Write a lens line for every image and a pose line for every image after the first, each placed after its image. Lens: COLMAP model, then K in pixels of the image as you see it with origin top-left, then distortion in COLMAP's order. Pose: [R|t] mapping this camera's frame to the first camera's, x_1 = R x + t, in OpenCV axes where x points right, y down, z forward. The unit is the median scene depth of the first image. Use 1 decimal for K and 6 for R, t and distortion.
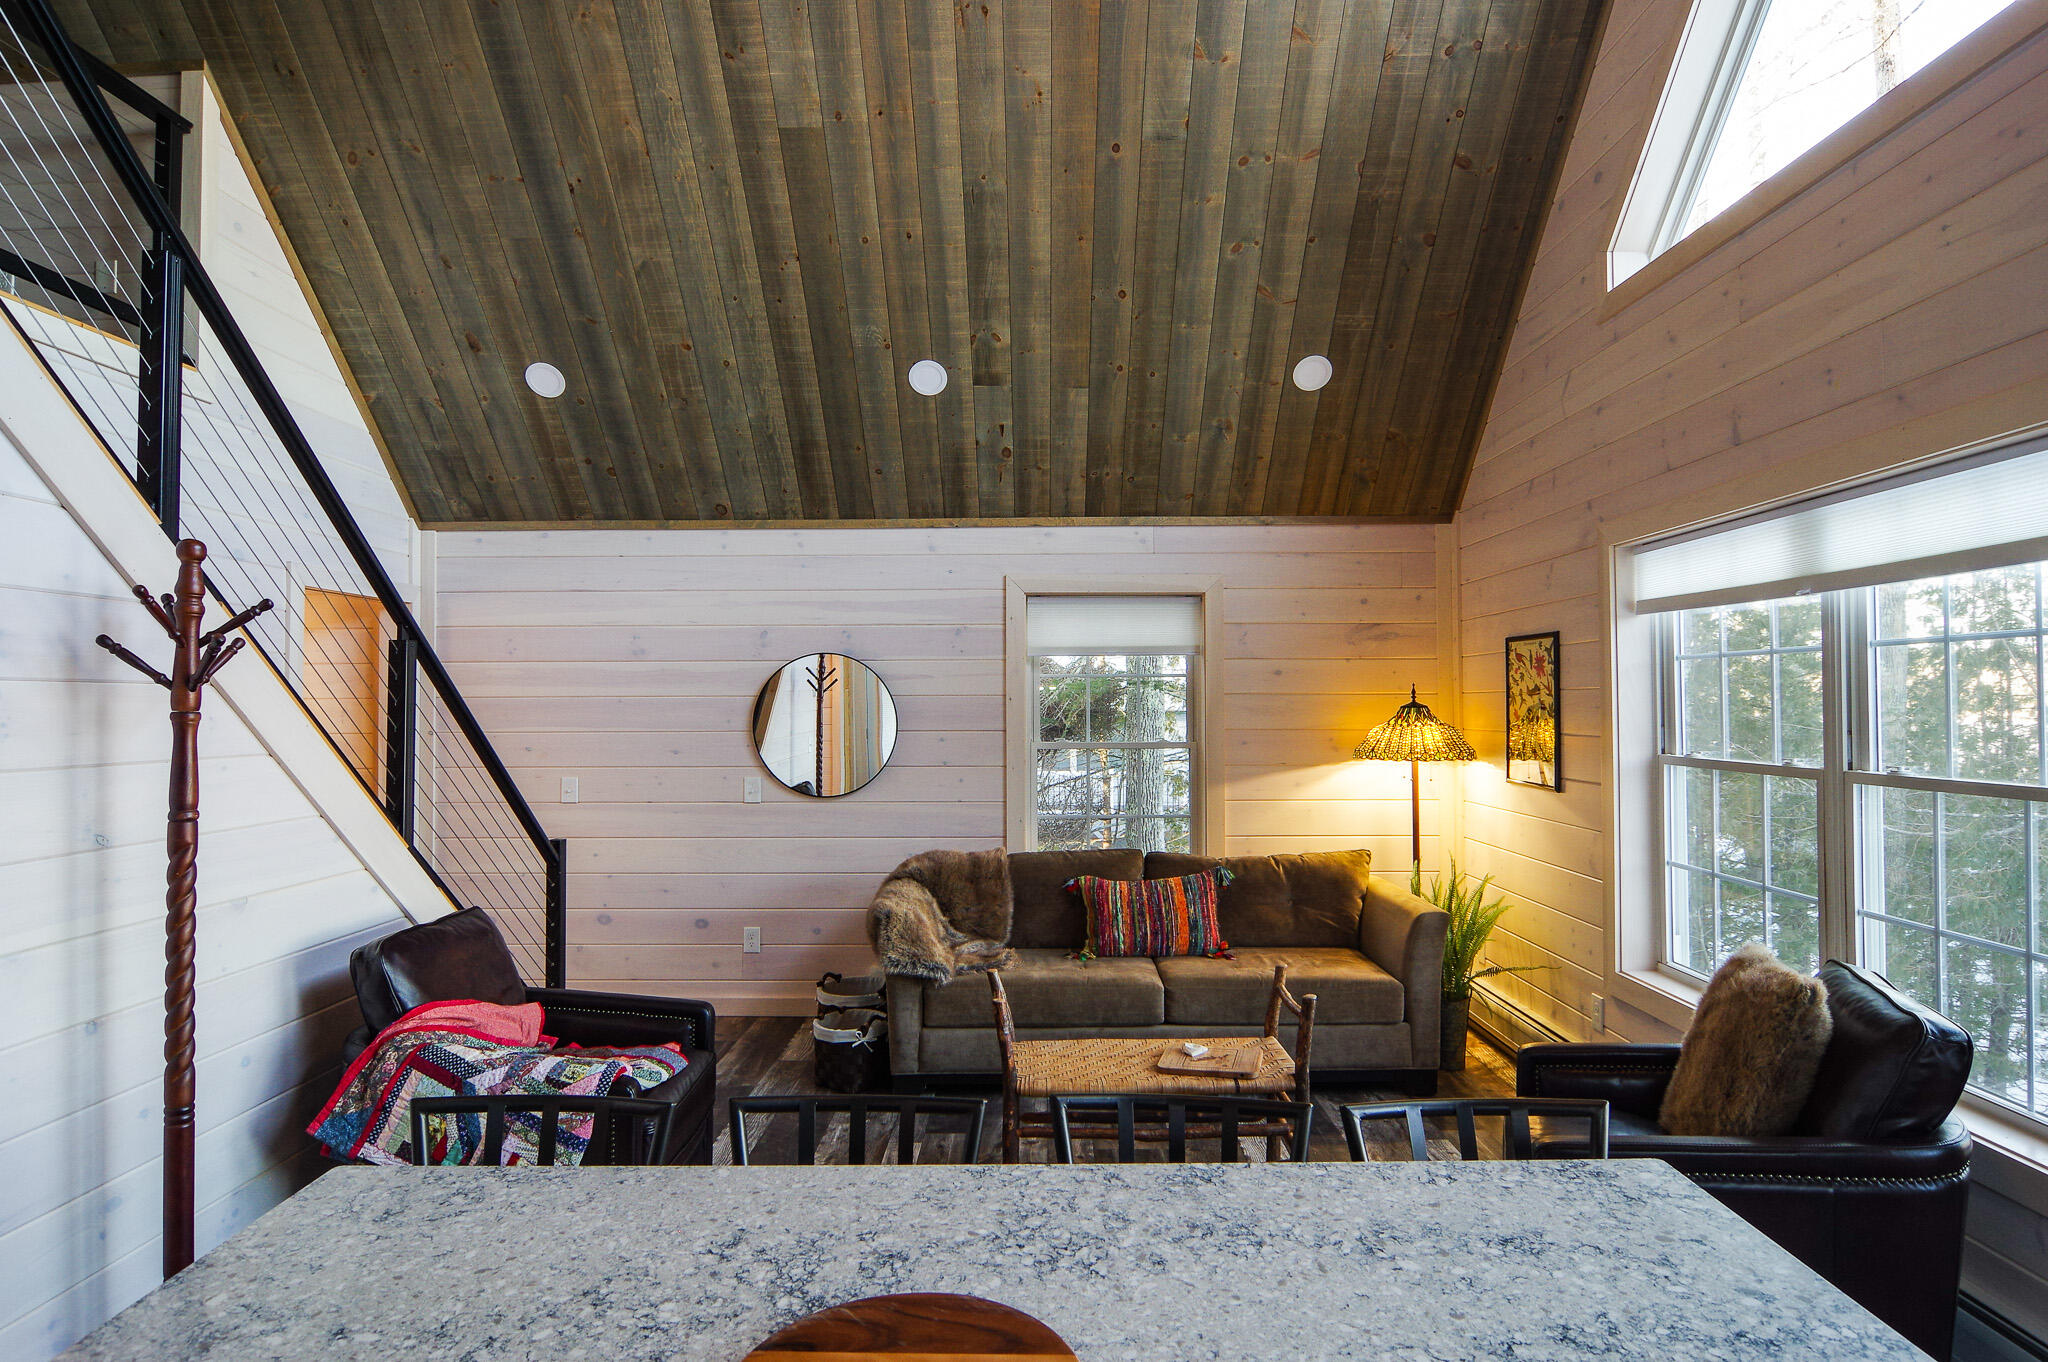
lens RADIAL K [[1086.2, 0, 1055.5], [0, 1086.2, 679.1], [0, 0, 1]] dist [-0.012221, -0.006234]
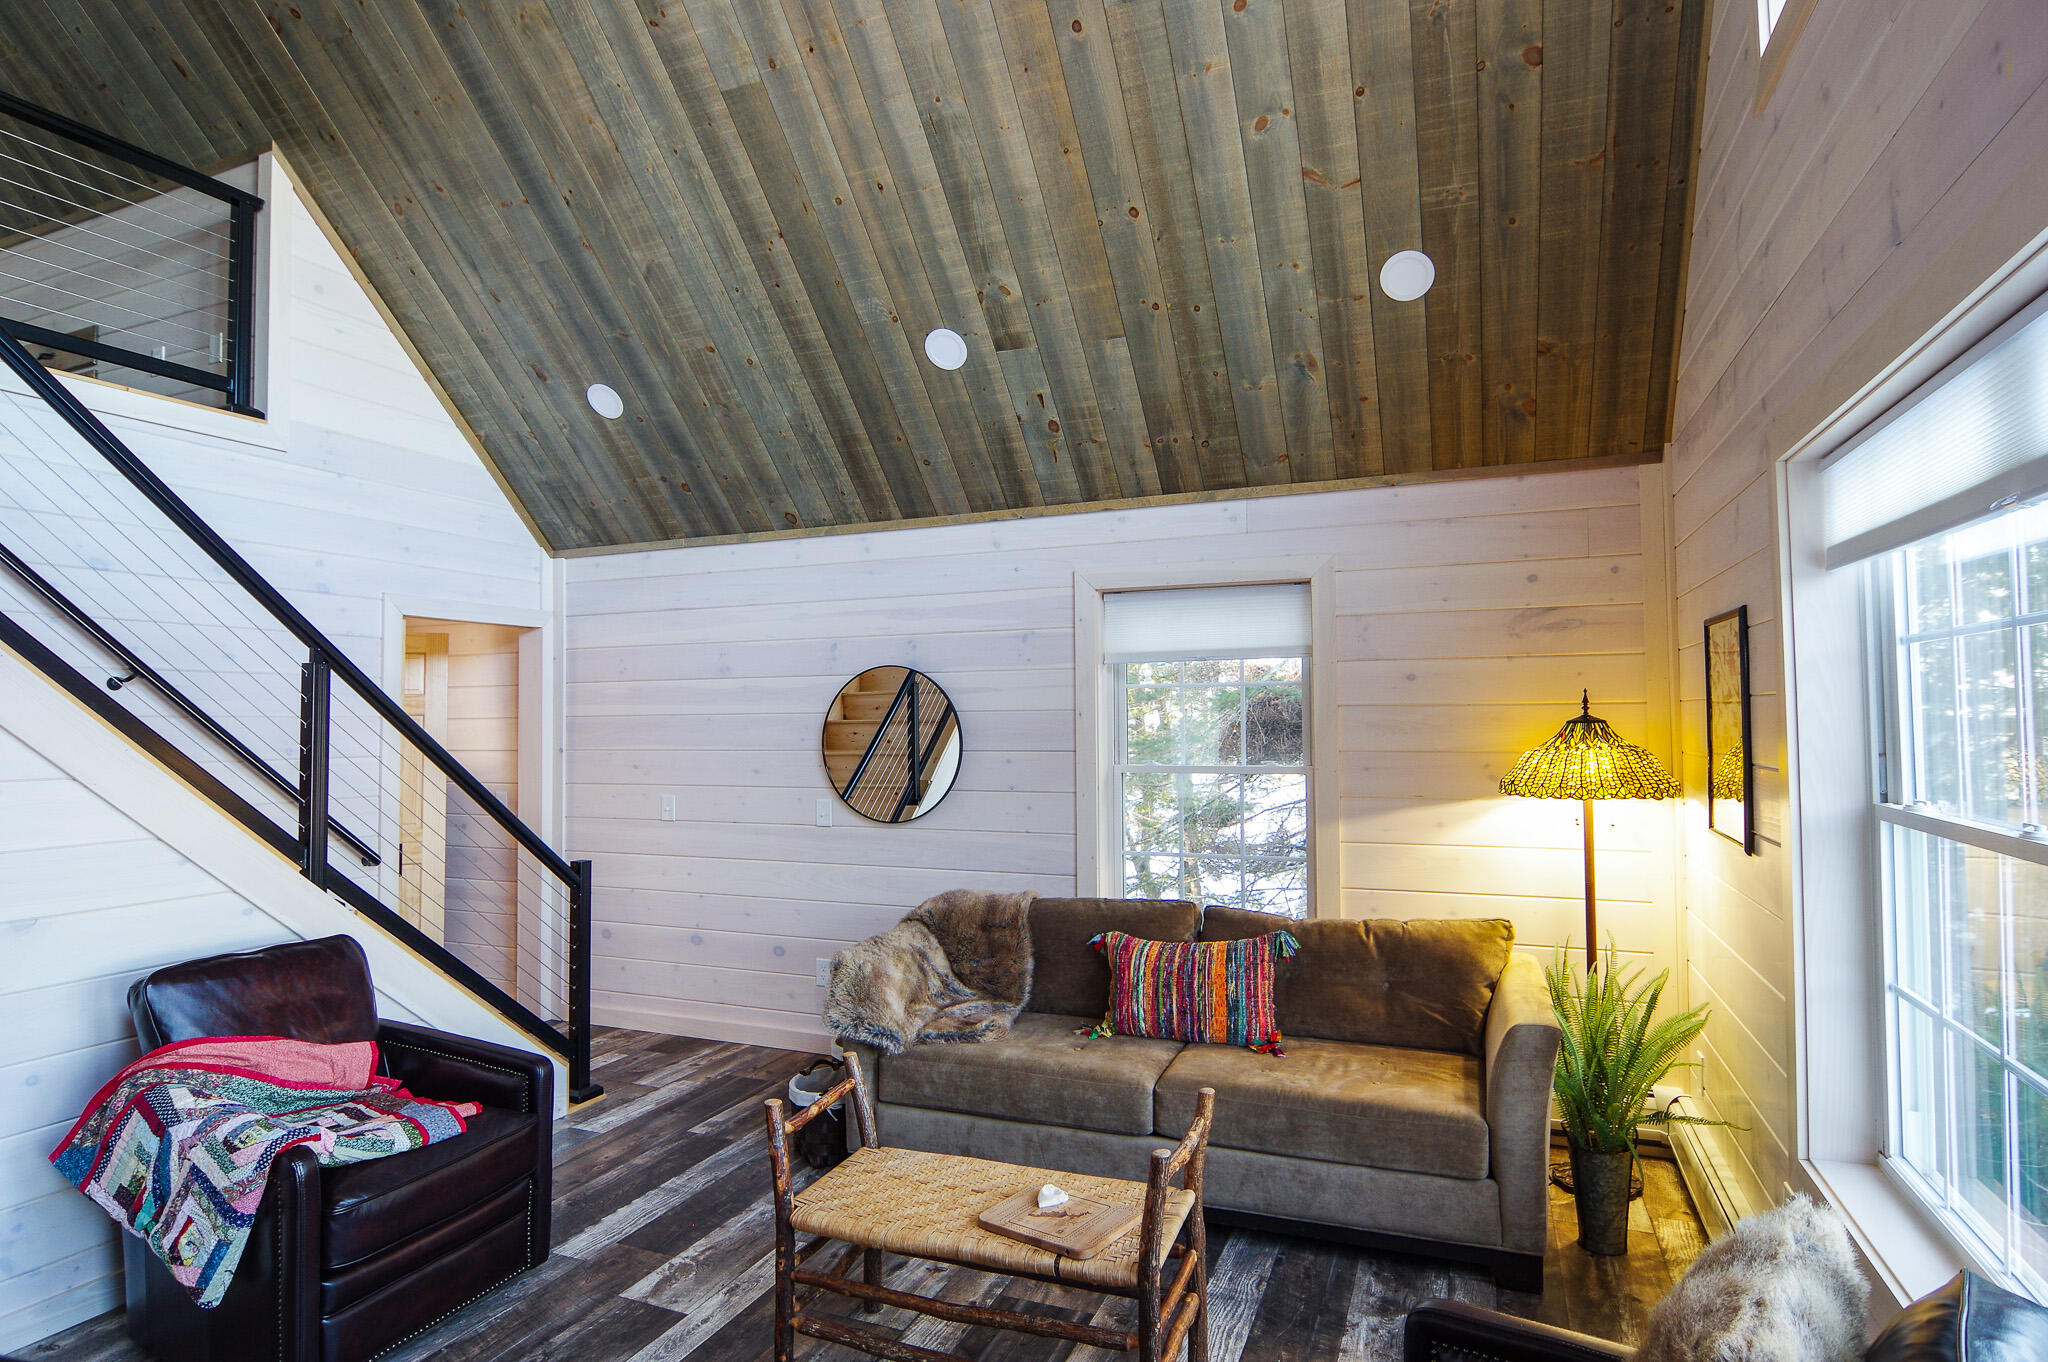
lens RADIAL K [[1086.2, 0, 1024.9], [0, 1086.2, 679.3], [0, 0, 1]] dist [-0.012221, -0.006234]
pose [[0.929212, -0.018777, -0.369071, 0.270292], [0.014950, 0.999801, -0.013226, 0.001662], [0.369246, 0.006773, 0.929307, 0.218184]]
